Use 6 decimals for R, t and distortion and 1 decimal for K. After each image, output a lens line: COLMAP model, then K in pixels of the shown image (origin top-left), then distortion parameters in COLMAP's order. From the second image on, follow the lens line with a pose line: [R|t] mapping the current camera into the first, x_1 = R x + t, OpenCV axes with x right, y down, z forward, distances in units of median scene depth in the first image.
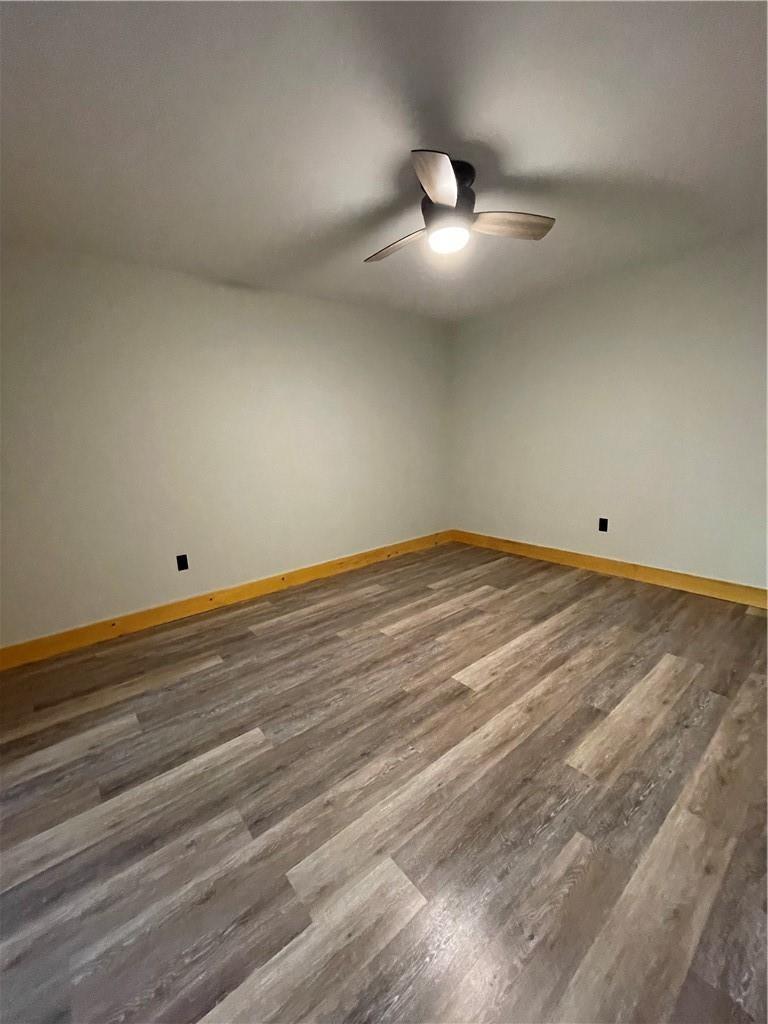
lens RADIAL K [[413.9, 0, 382.4], [0, 413.9, 513.8], [0, 0, 1]] dist [-0.003154, 0.000120]
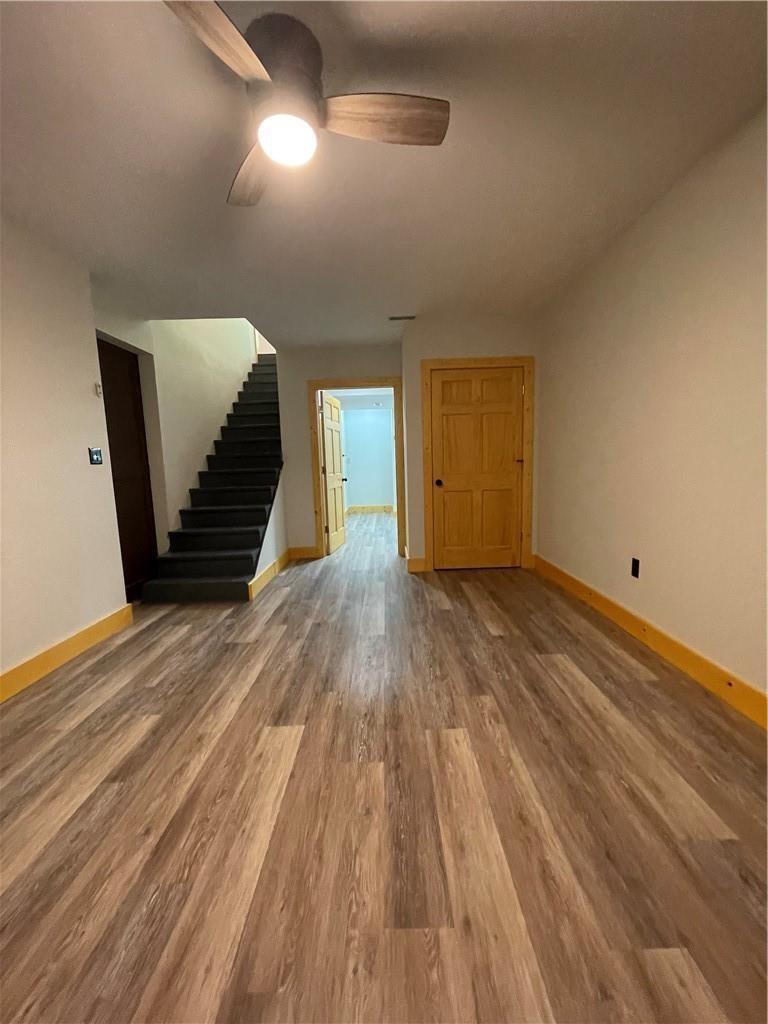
lens RADIAL K [[413.9, 0, 382.9], [0, 413.9, 510.5], [0, 0, 1]] dist [-0.003154, 0.000120]
pose [[-0.635306, 0.155132, -0.756518, 0.590754], [-0.085739, 0.959391, 0.268734, -0.228002], [0.767486, 0.235592, -0.596206, 1.441856]]
